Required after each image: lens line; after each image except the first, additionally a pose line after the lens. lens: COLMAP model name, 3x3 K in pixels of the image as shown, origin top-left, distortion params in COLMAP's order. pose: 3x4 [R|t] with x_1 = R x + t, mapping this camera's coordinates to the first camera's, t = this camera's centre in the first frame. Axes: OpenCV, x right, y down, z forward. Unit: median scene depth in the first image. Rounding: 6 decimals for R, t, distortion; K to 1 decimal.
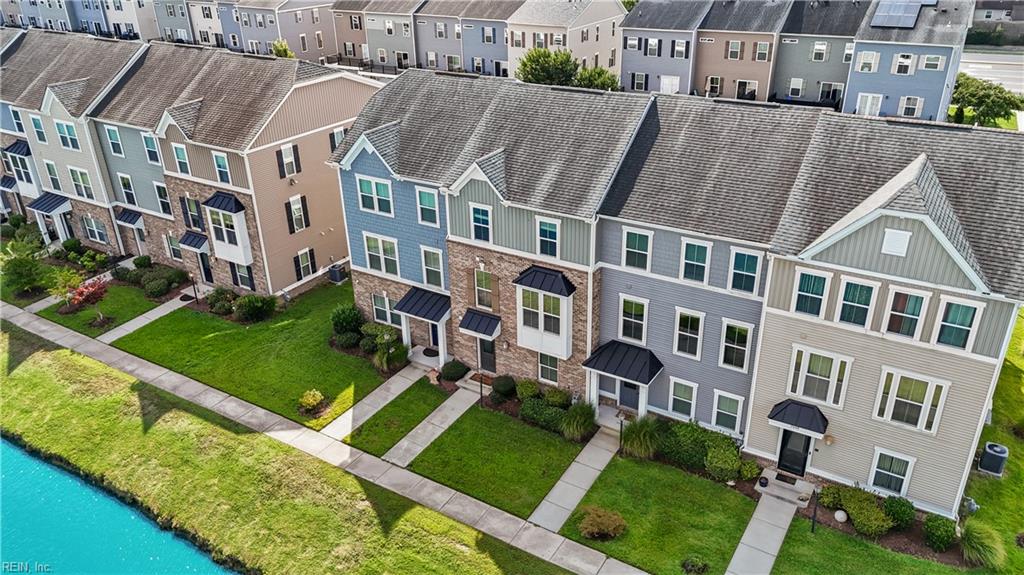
lens RADIAL K [[753.7, 0, 515.1], [0, 753.7, 288.5], [0, 0, 1]] dist [0.070001, -0.065785]
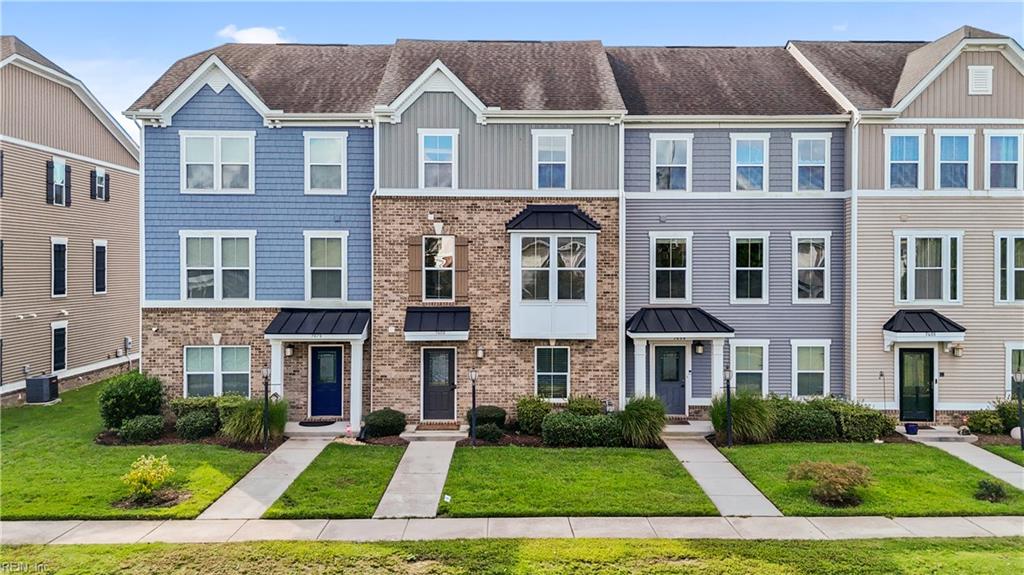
lens RADIAL K [[765.4, 0, 515.6], [0, 765.4, 265.1], [0, 0, 1]] dist [0.054523, -0.040903]
pose [[0.839758, 0.021583, 0.542531, -0.362617], [0.224615, 0.895891, -0.383311, 0.281407], [-0.494322, 0.443749, 0.747484, 0.501622]]
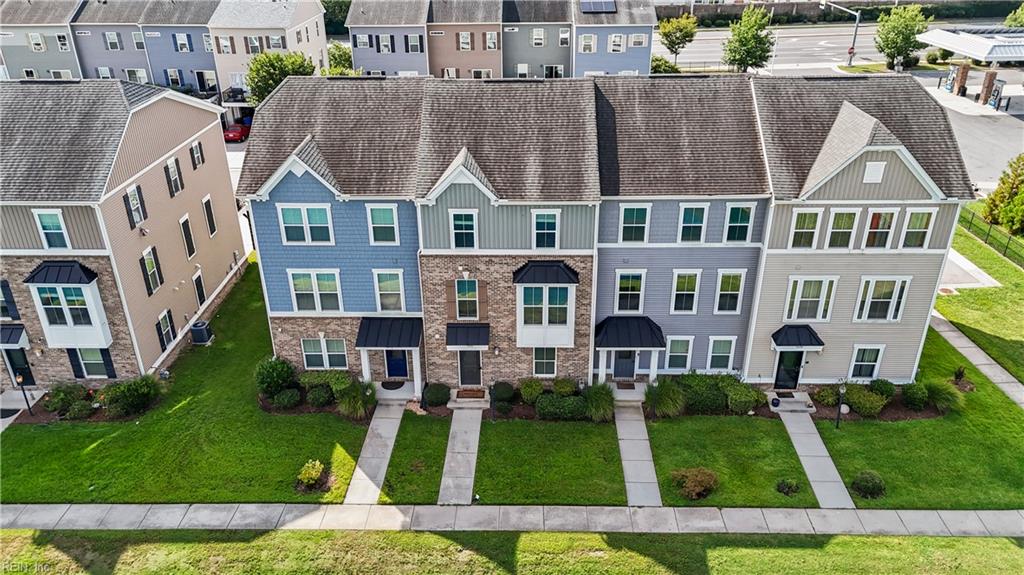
lens RADIAL K [[753.7, 0, 515.1], [0, 753.7, 288.5], [0, 0, 1]] dist [0.070001, -0.065785]
pose [[0.860546, -0.217428, 0.460636, -0.444927], [0.217904, 0.974535, 0.052916, -0.051378], [-0.460411, 0.054838, 0.886011, 0.145107]]
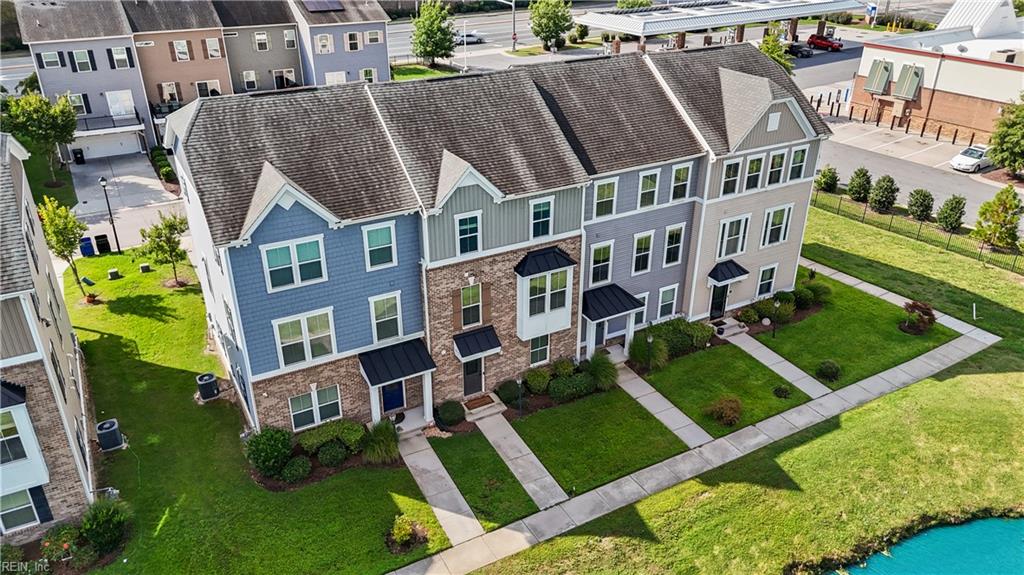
lens RADIAL K [[753.7, 0, 515.1], [0, 753.7, 288.5], [0, 0, 1]] dist [0.070001, -0.065785]
pose [[0.482018, -0.378699, 0.790092, -0.767089], [0.379755, 0.902961, 0.201119, -0.190228], [-0.789585, 0.203098, 0.579056, 0.453426]]
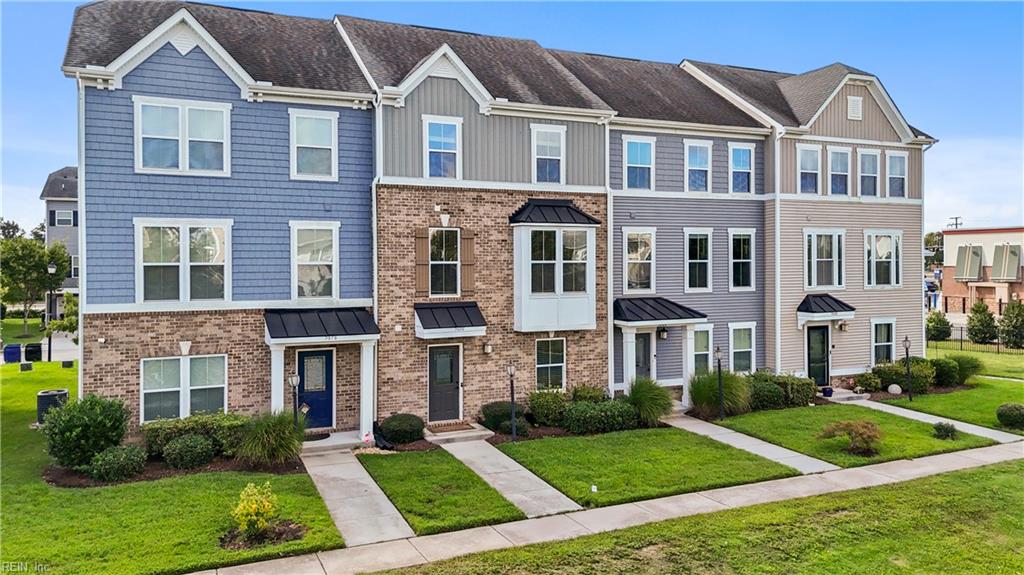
lens RADIAL K [[771.8, 0, 517.2], [0, 771.8, 263.4], [0, 0, 1]] dist [0.055343, -0.041910]
pose [[0.547257, 0.018165, 0.836767, -0.570668], [0.367515, 0.893009, -0.259745, 0.200003], [-0.751959, 0.449672, 0.482030, 0.687059]]
